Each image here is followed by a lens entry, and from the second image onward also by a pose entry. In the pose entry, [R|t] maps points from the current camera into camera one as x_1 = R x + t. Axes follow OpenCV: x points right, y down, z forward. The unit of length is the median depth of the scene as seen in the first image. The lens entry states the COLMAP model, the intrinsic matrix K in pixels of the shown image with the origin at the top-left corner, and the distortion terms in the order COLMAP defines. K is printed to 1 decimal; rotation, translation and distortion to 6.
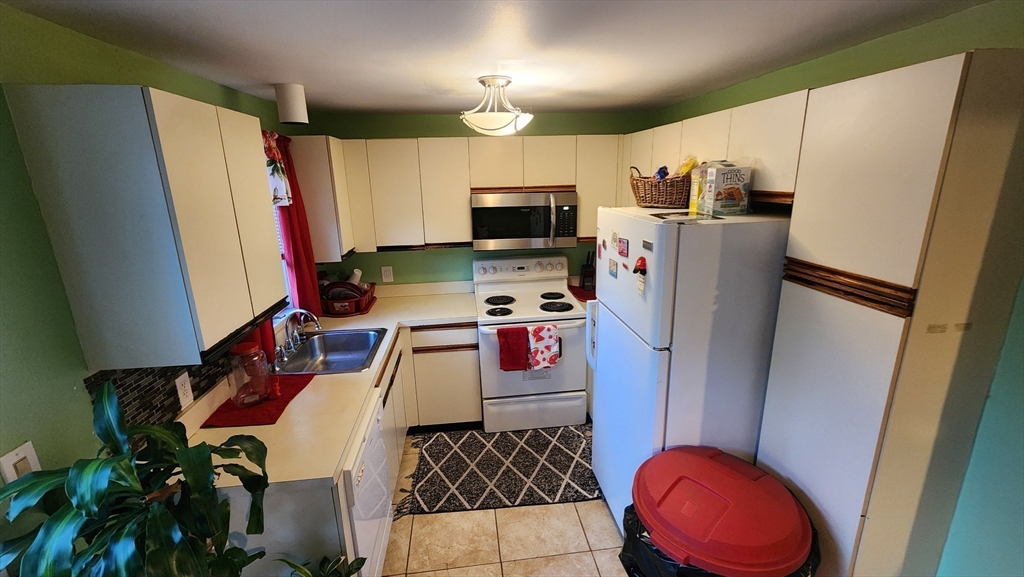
lens RADIAL K [[414.2, 0, 510.7], [0, 414.2, 284.5], [0, 0, 1]] dist [0.001552, -0.000008]
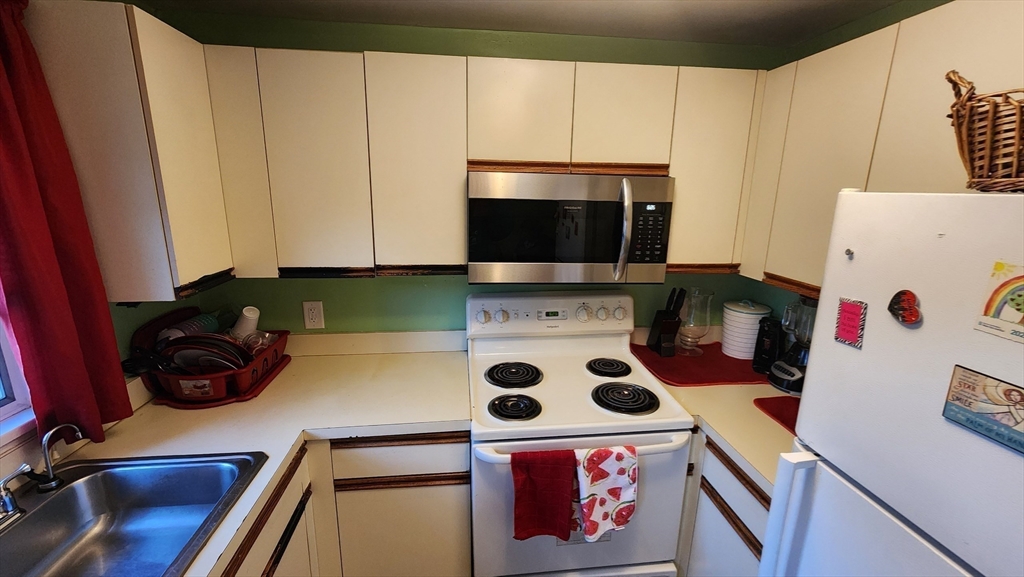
lens RADIAL K [[414.2, 0, 512.1], [0, 414.2, 288.6], [0, 0, 1]] dist [0.001552, -0.000008]
pose [[0.999233, 0.037375, 0.011711, -0.041993], [-0.037040, 0.998930, -0.027692, -0.063645], [-0.012733, 0.027237, 0.999548, 0.494704]]
